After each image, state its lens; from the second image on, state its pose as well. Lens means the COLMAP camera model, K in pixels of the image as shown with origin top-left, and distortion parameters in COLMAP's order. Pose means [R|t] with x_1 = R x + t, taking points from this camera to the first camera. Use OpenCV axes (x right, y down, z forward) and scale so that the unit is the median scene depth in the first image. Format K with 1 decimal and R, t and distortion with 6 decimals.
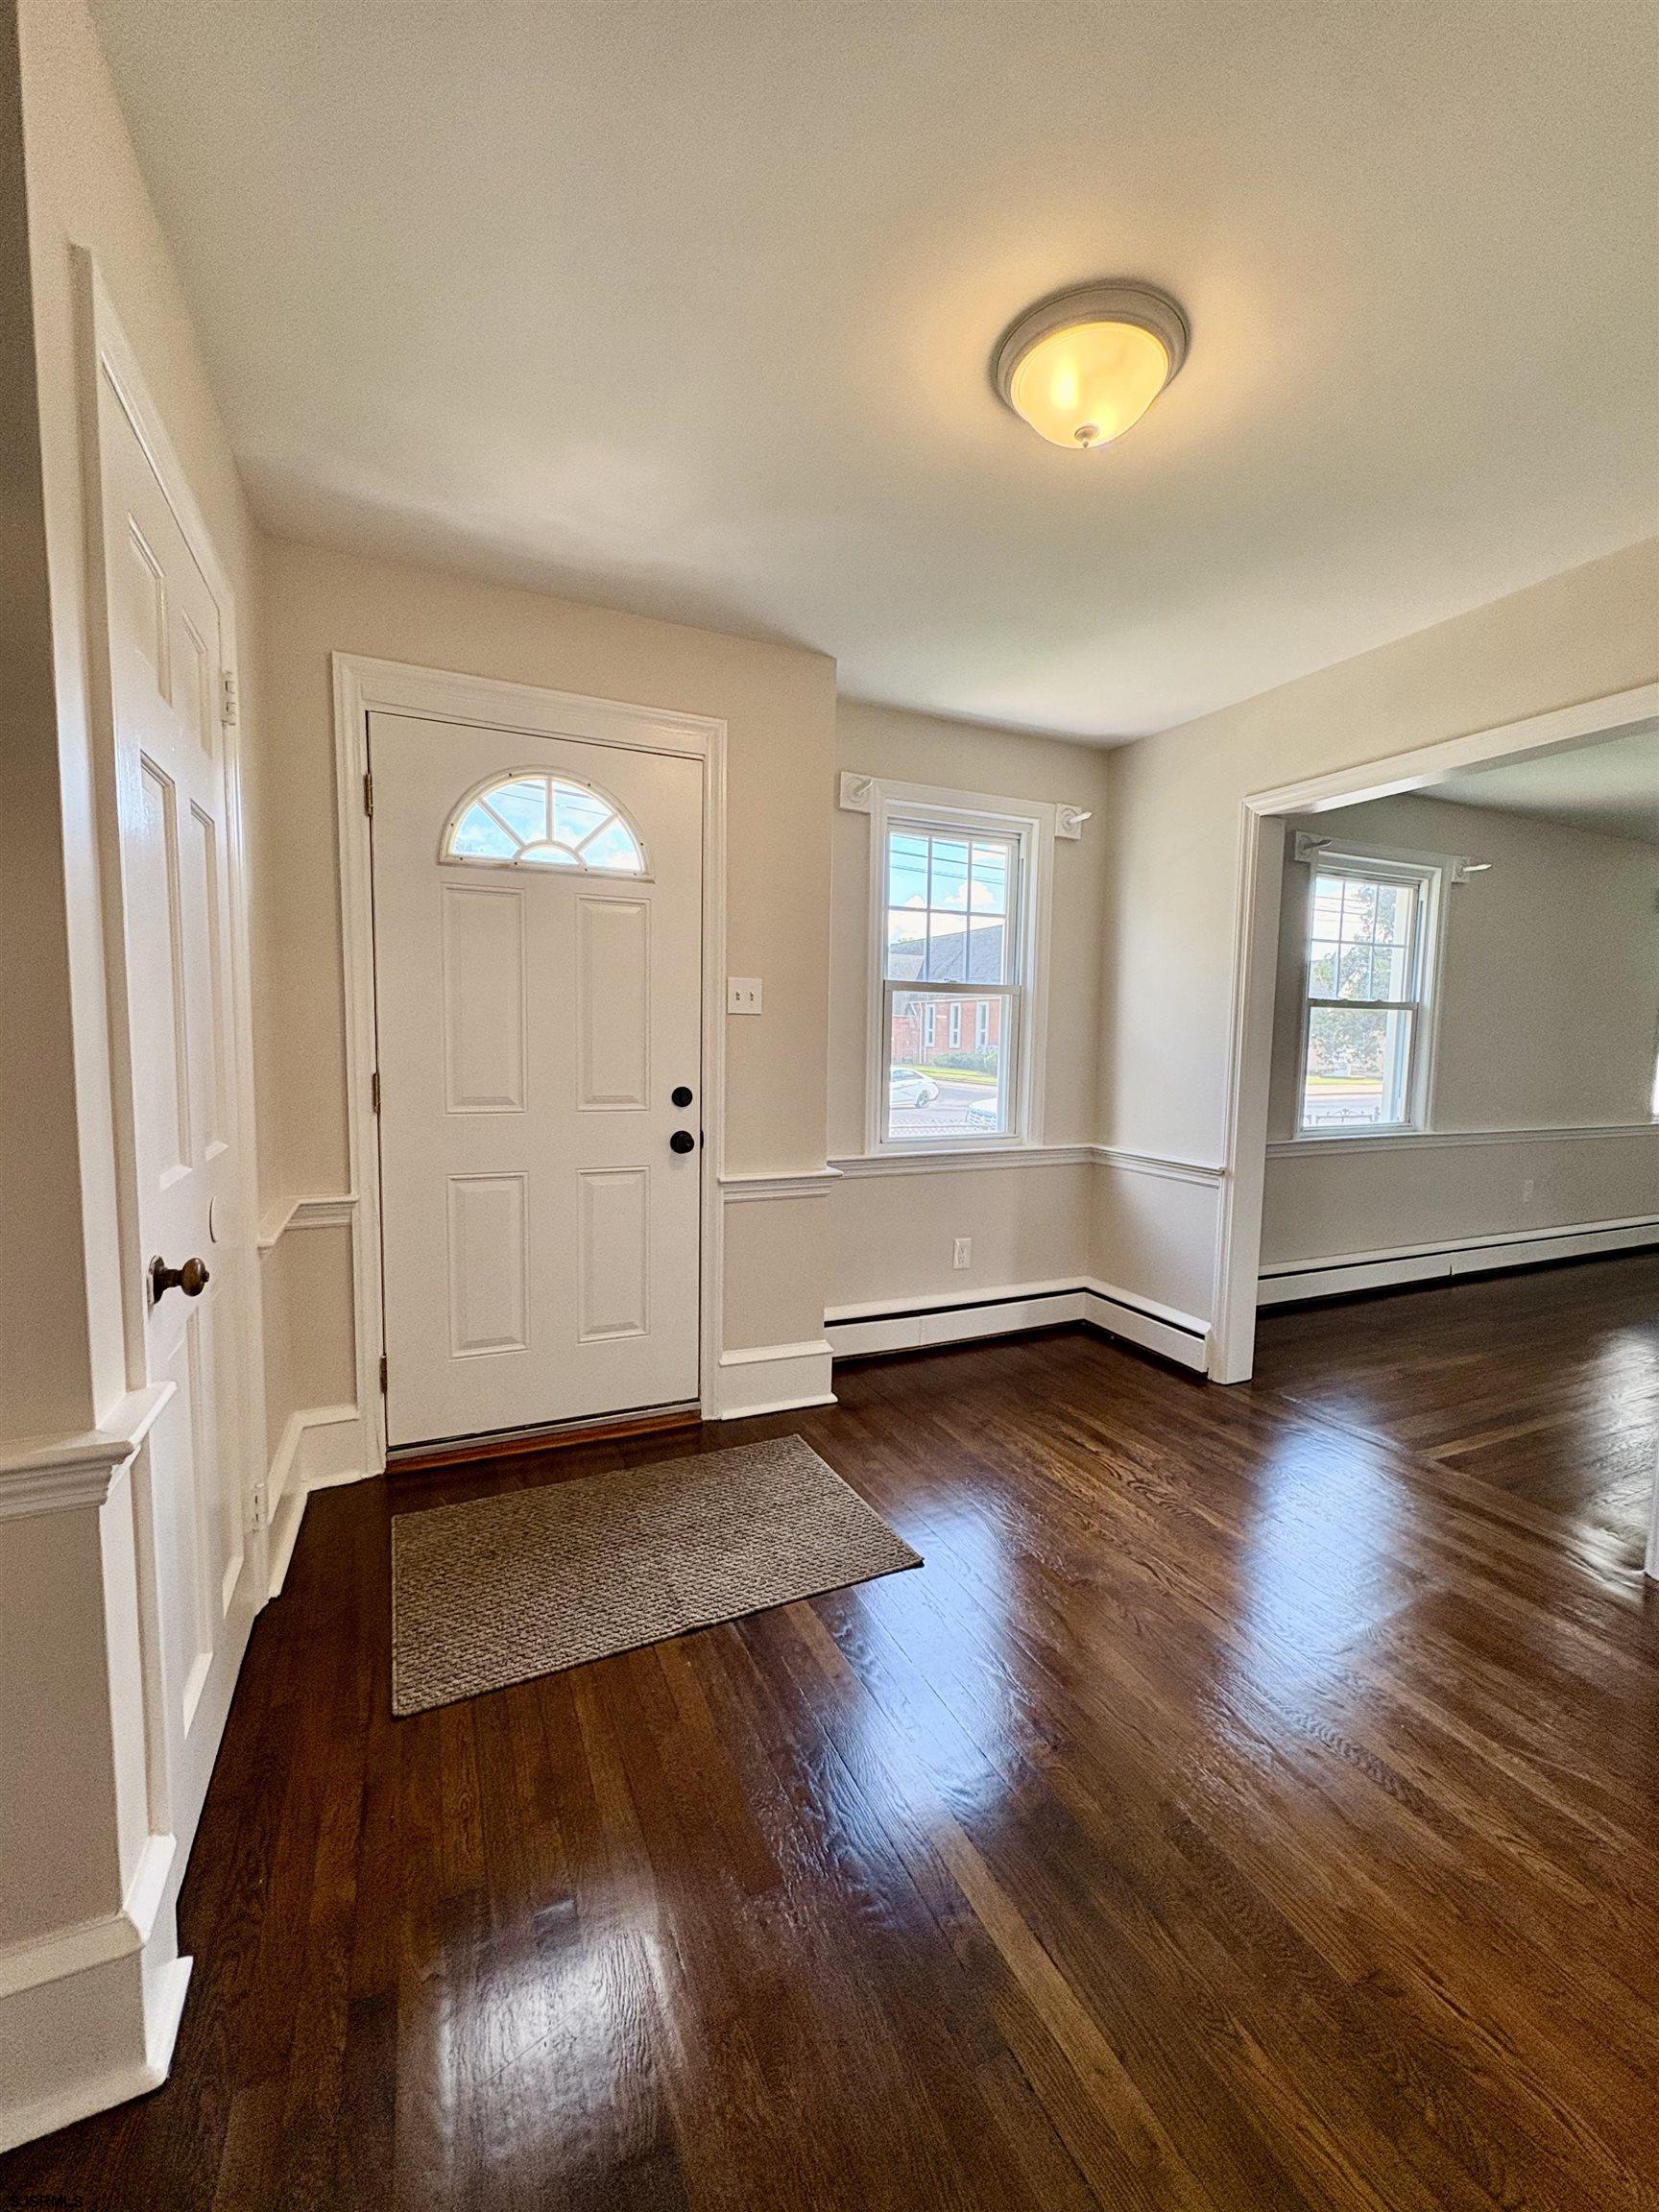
lens RADIAL K [[876.9, 0, 820.2], [0, 876.9, 1120.0], [0, 0, 1]] dist [-0.001768, -0.000143]
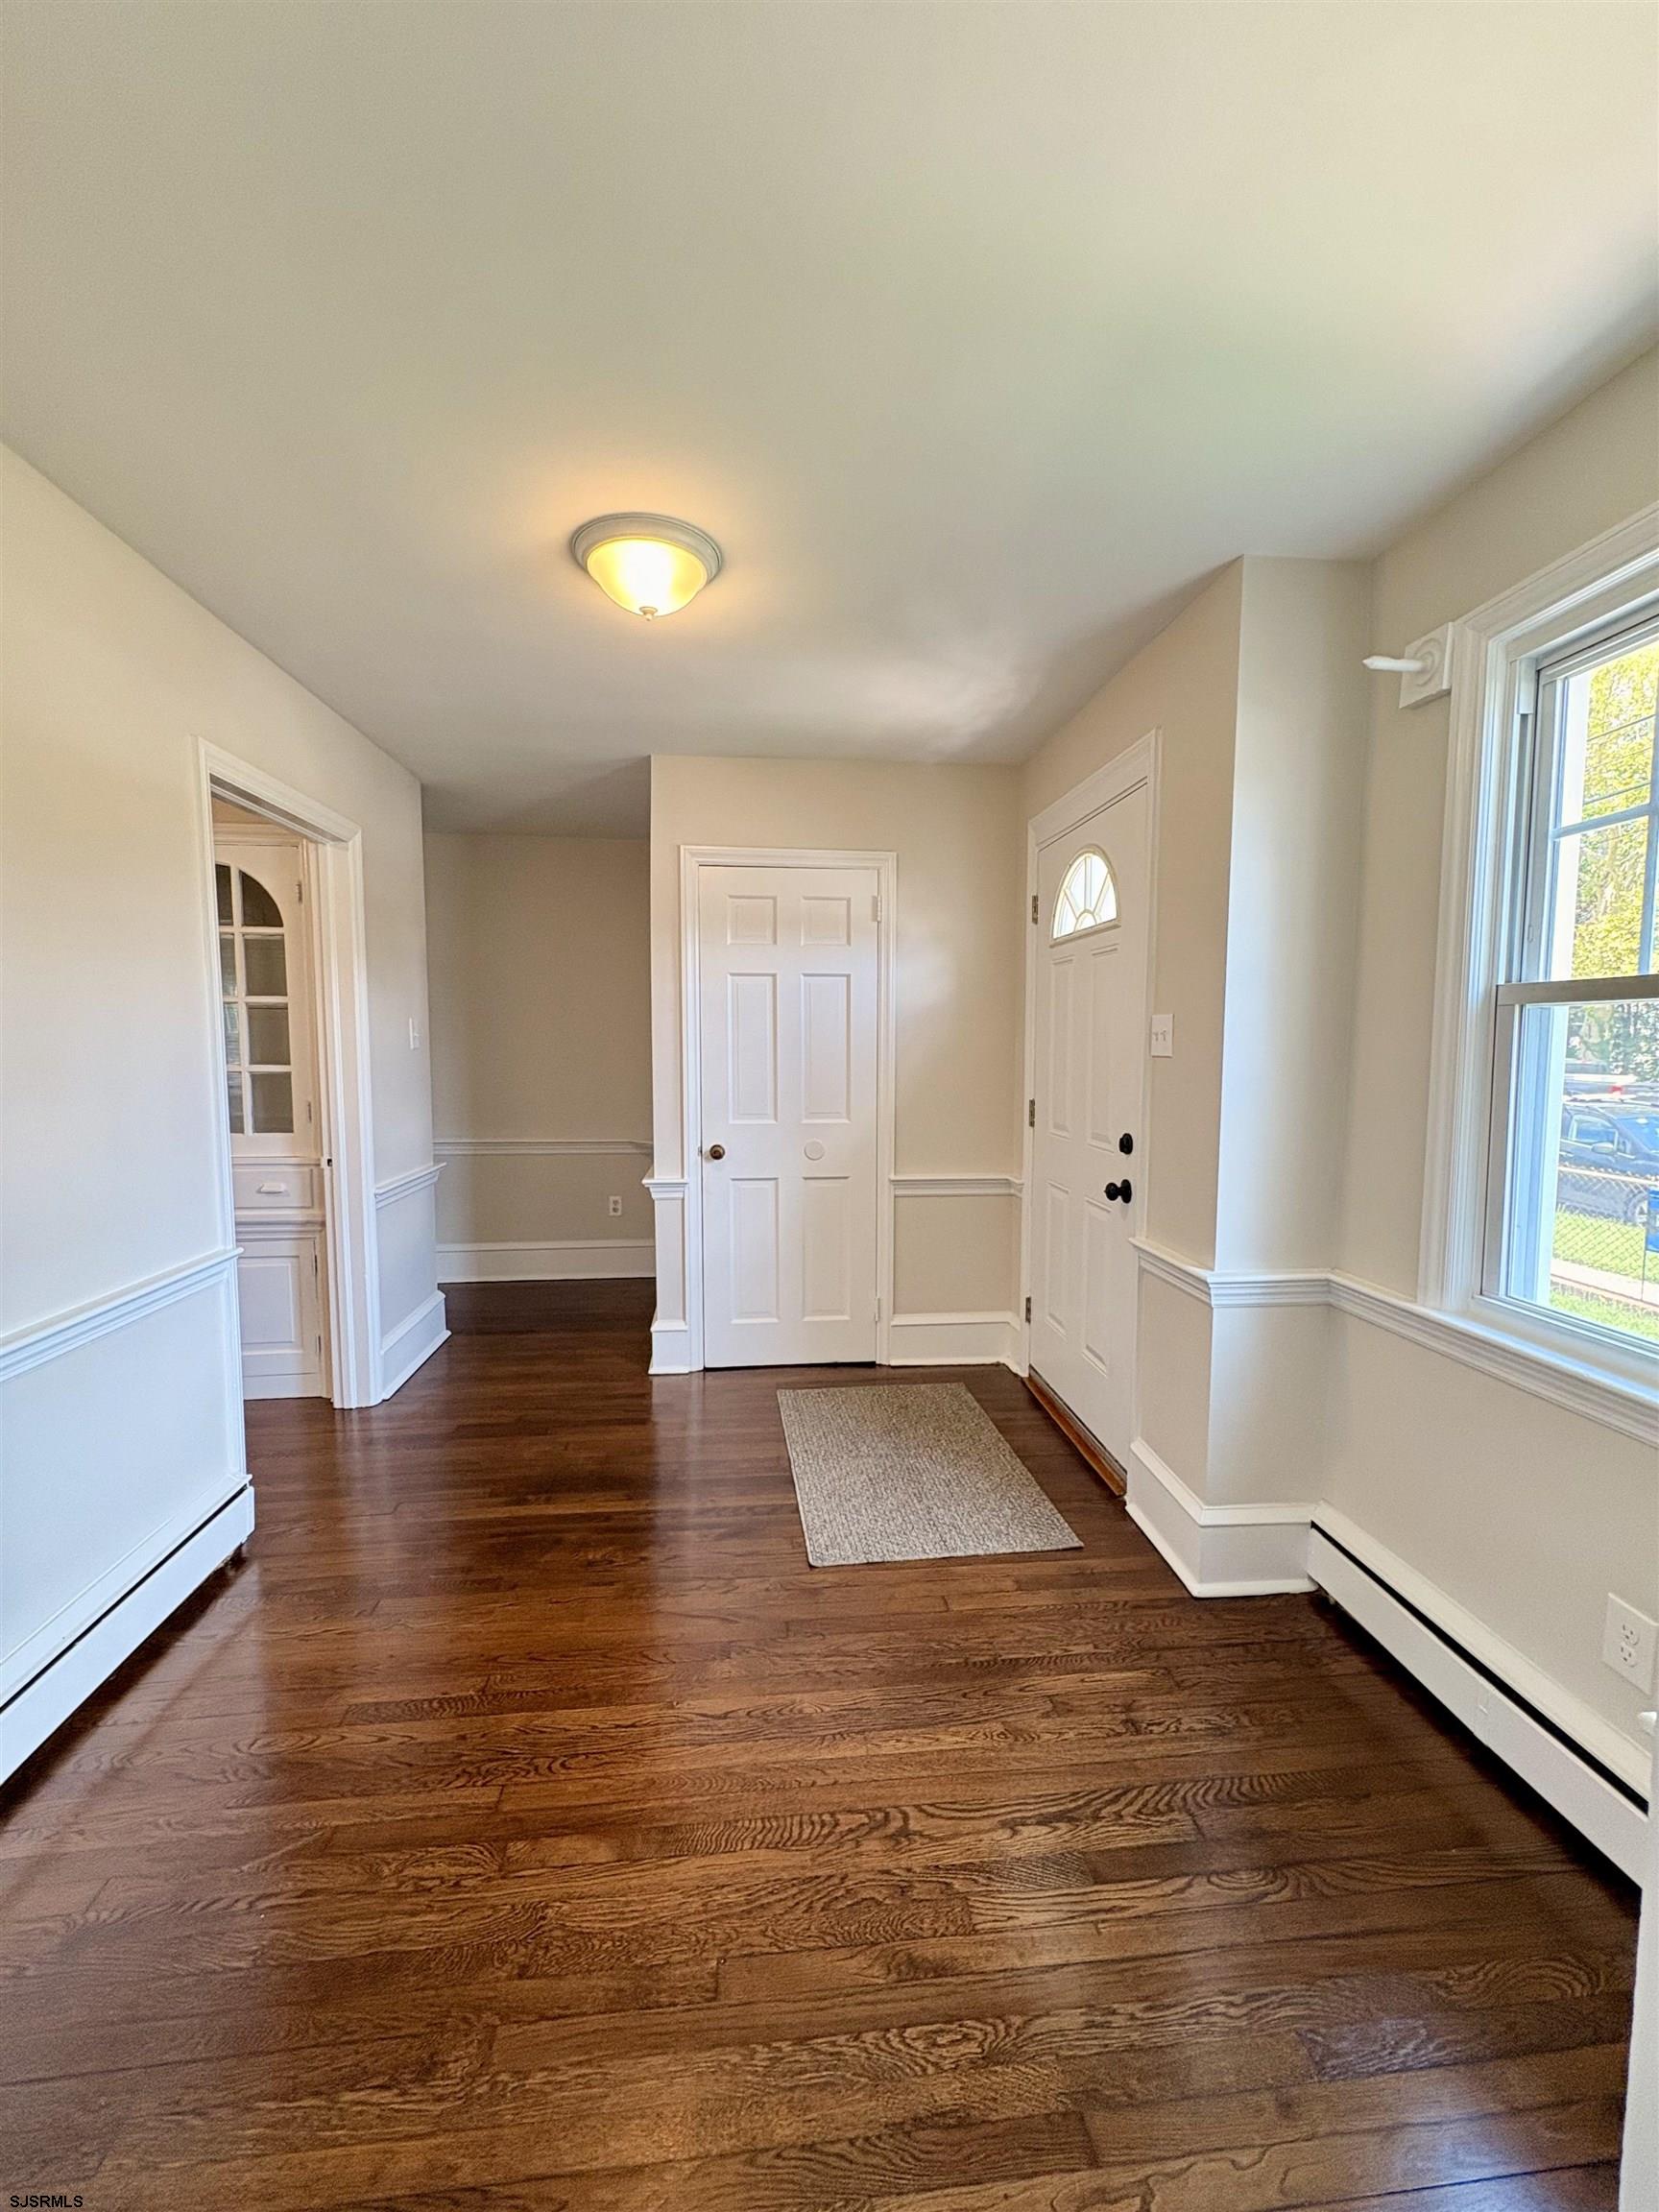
lens RADIAL K [[876.9, 0, 825.1], [0, 876.9, 1099.7], [0, 0, 1]] dist [-0.001768, -0.000143]
pose [[-0.311154, 0.055062, -0.948763, 0.840154], [-0.078333, 0.993437, 0.083345, -0.127973], [0.947126, 0.100252, -0.304799, 0.974490]]
